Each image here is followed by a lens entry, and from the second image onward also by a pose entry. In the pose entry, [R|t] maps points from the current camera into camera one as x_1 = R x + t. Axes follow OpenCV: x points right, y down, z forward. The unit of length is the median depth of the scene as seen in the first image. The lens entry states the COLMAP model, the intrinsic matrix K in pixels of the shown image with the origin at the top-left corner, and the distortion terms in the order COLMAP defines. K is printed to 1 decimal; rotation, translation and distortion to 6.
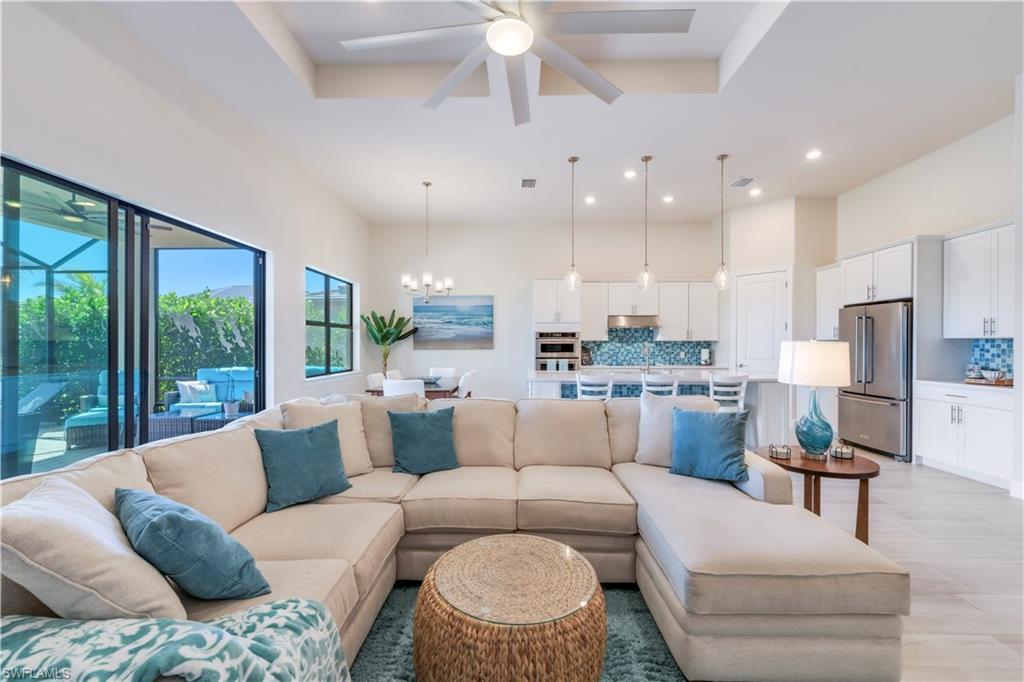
lens RADIAL K [[411.4, 0, 510.7], [0, 411.4, 347.3], [0, 0, 1]] dist [-0.000592, -0.000178]
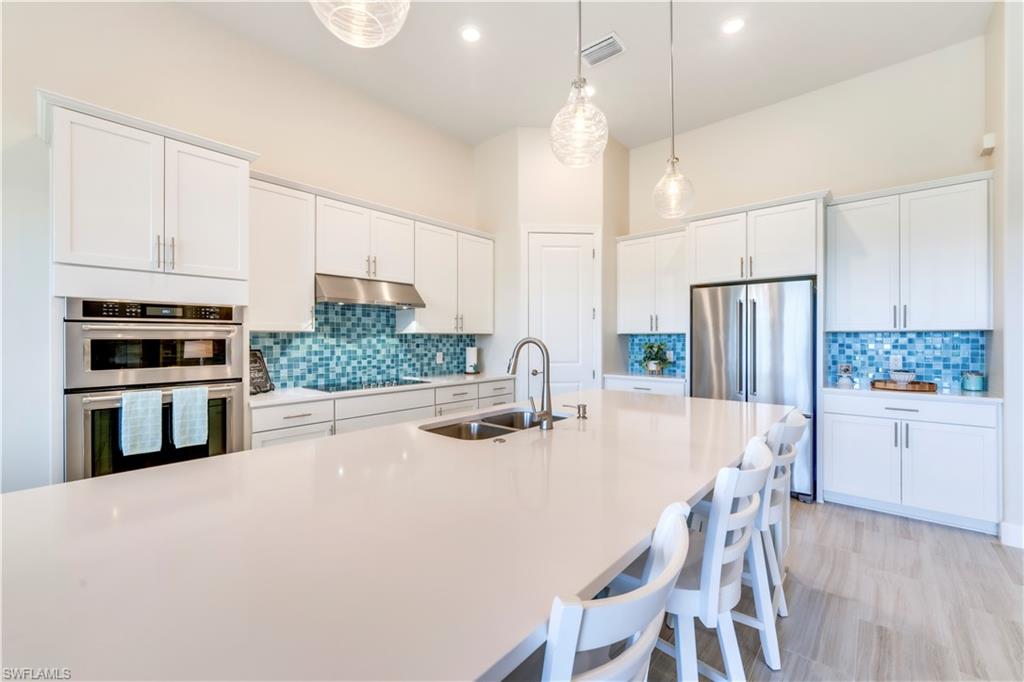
lens RADIAL K [[415.2, 0, 512.0], [0, 415.2, 341.0], [0, 0, 1]] dist [0.001583, 0.000129]
pose [[0.640220, -0.005800, 0.768170, 0.037644], [0.008450, 0.999964, 0.000507, -0.005107], [-0.768145, 0.006166, 0.640246, 0.573096]]
